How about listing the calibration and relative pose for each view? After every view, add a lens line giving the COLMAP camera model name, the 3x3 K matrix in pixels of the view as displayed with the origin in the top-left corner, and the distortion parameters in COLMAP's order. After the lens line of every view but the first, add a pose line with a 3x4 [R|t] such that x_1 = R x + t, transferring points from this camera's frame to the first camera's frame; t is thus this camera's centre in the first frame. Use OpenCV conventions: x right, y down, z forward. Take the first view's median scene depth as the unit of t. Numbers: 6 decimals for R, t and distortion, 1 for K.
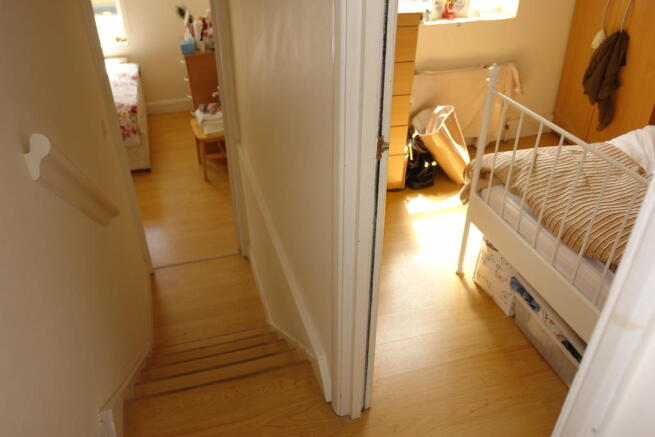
lens RADIAL K [[528.4, 0, 324.5], [0, 528.4, 217.8], [0, 0, 1]] dist [-0.078992, 0.089680]
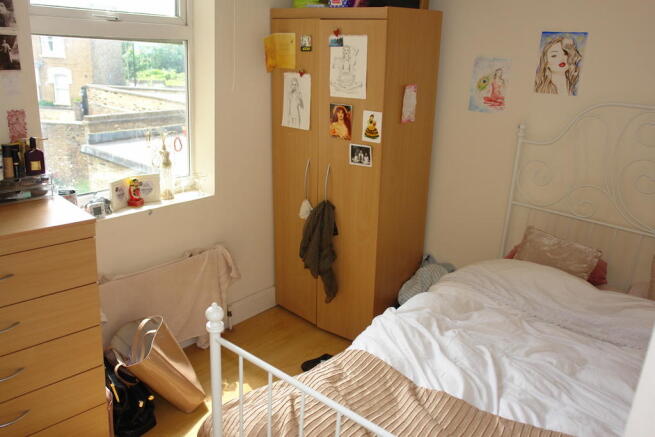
lens RADIAL K [[528.4, 0, 324.5], [0, 528.4, 217.8], [0, 0, 1]] dist [-0.078992, 0.089680]
pose [[0.844997, -0.122360, 0.520584, 0.062708], [0.248610, 0.951763, -0.179832, -0.151755], [-0.473468, 0.281380, 0.834657, 0.198221]]
